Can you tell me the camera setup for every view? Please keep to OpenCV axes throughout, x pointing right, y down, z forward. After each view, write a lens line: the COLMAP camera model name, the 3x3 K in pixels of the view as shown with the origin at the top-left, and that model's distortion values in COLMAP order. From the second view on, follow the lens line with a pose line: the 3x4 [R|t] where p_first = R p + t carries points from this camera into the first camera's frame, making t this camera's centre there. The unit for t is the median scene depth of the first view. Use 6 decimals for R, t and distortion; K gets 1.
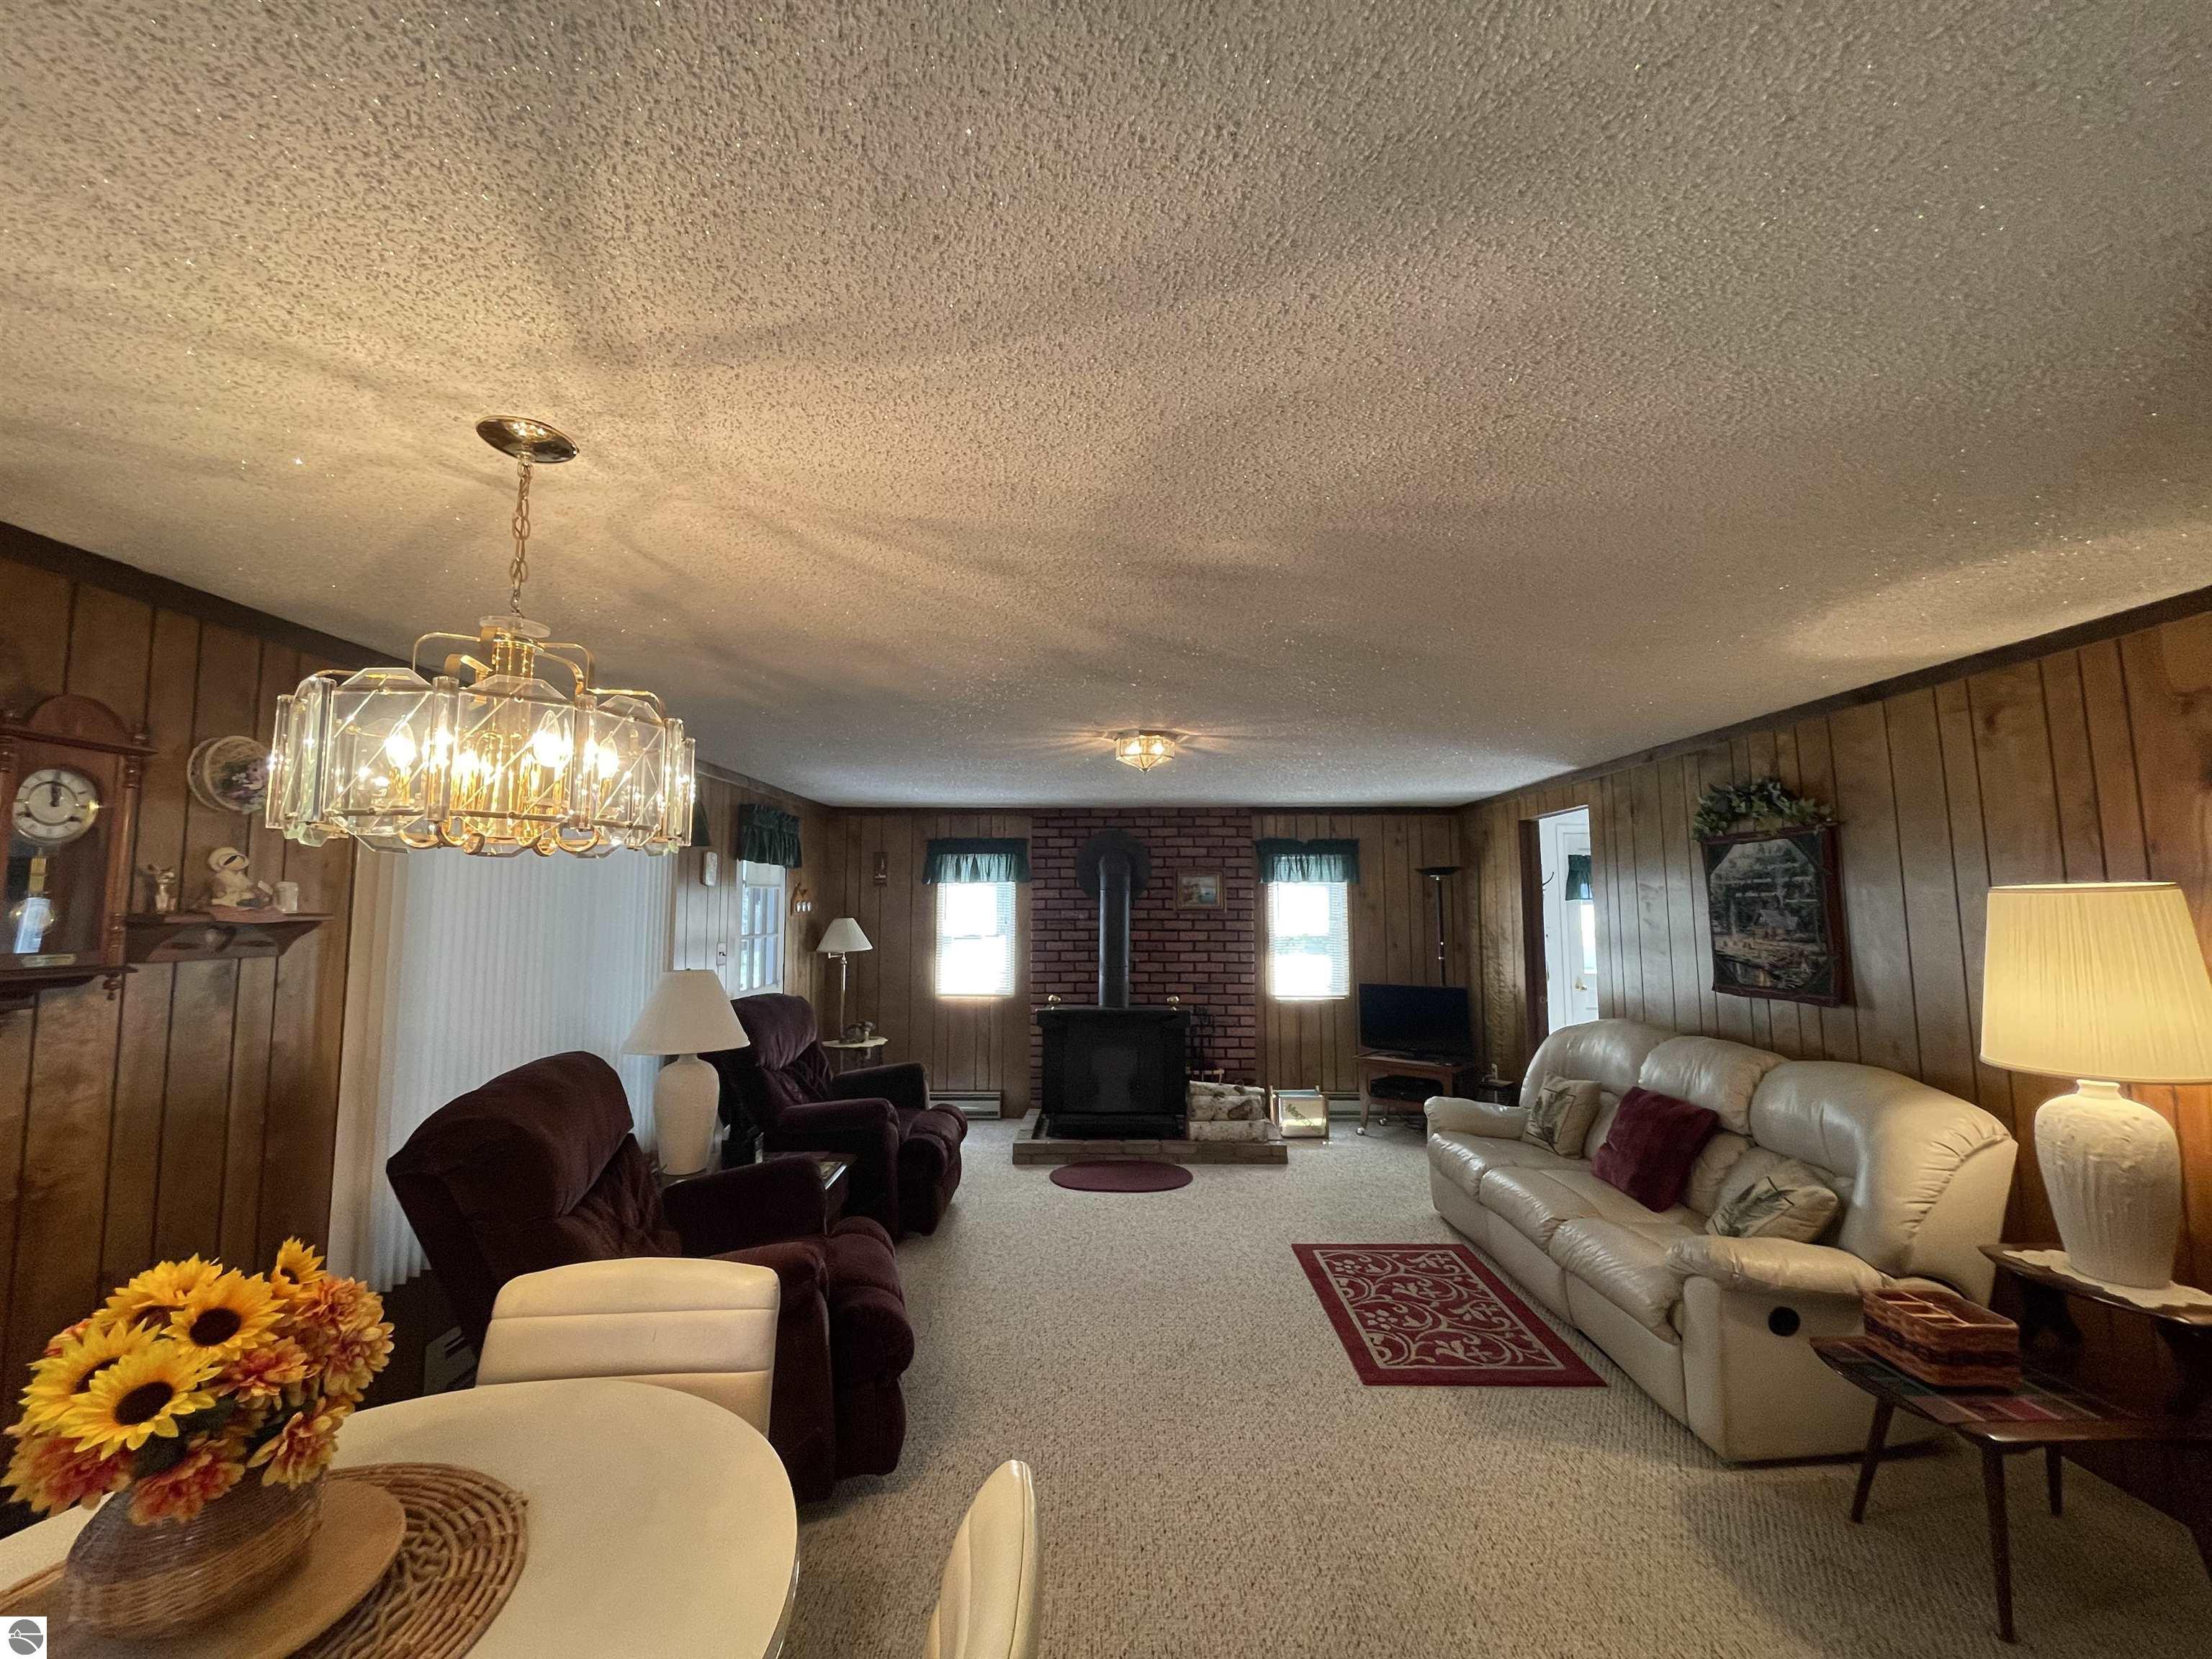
lens RADIAL K [[886.2, 0, 1096.2], [0, 886.2, 825.0], [0, 0, 1]] dist [-0.003455, 0.000745]
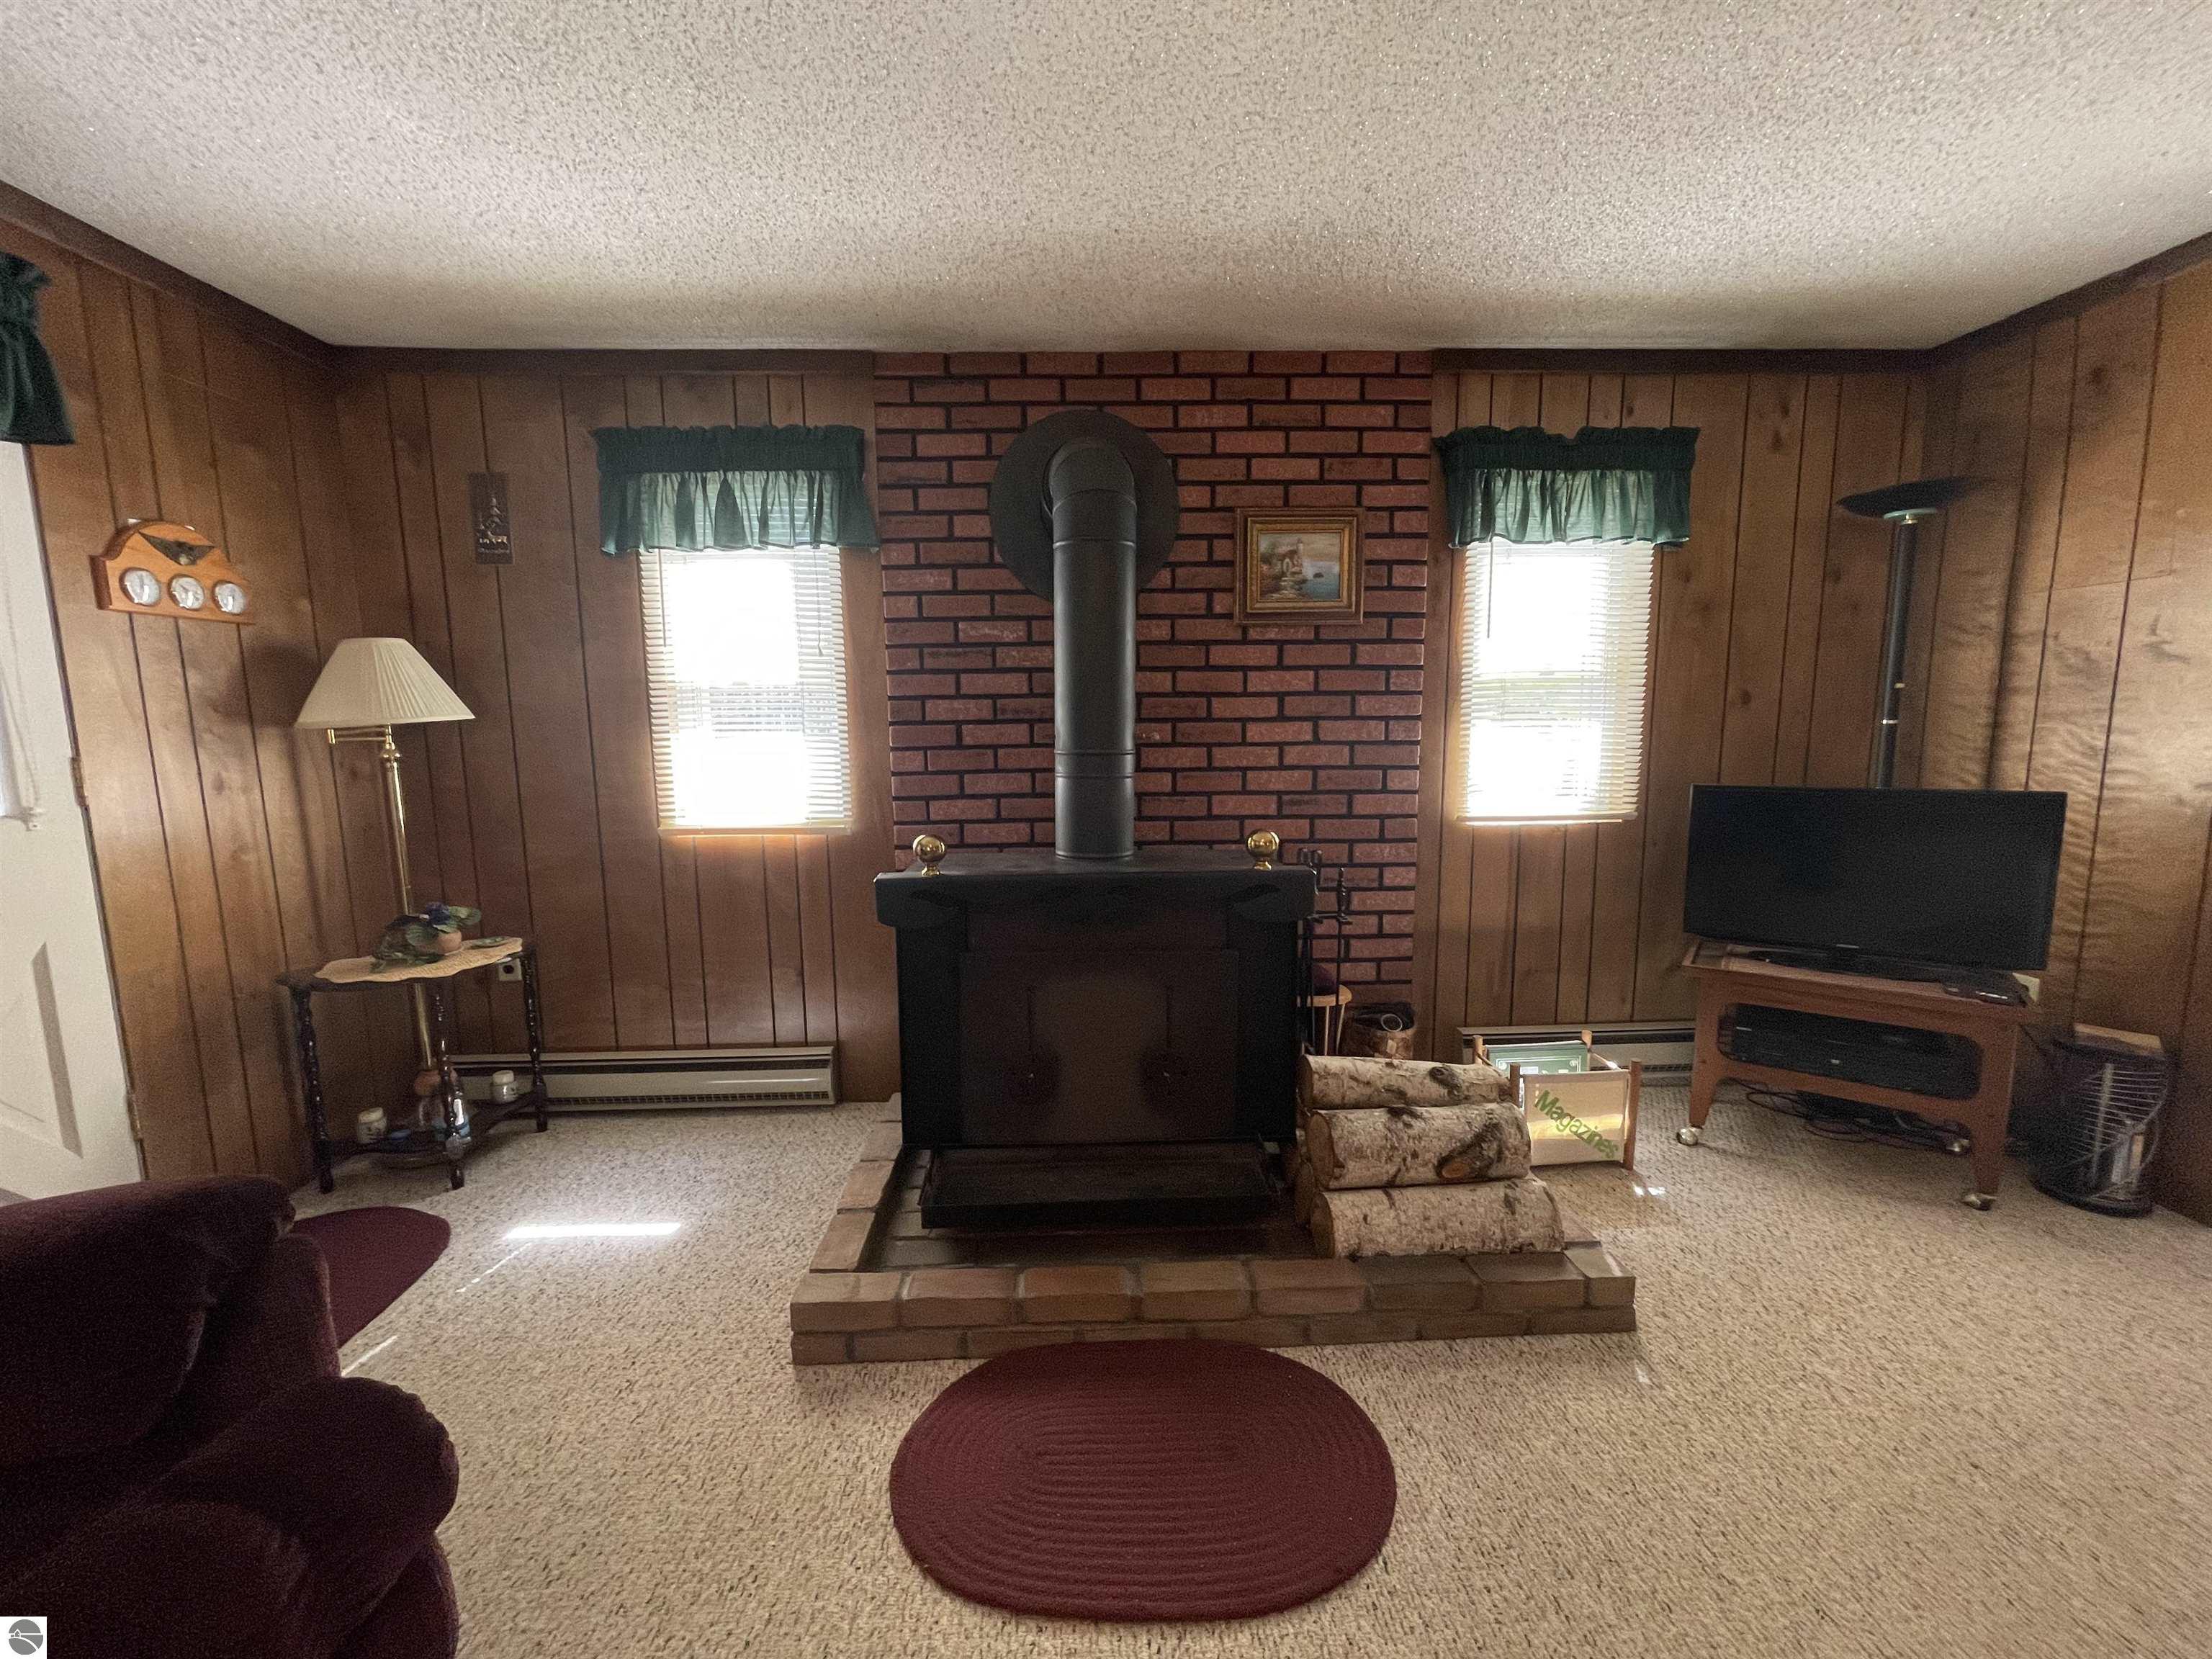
lens RADIAL K [[886.2, 0, 1094.1], [0, 886.2, 833.0], [0, 0, 1]] dist [-0.003455, 0.000745]
pose [[0.998839, -0.018620, 0.044429, 0.004581], [0.008325, 0.975125, 0.221501, 0.176270], [-0.047448, -0.220874, 0.974147, 1.005851]]
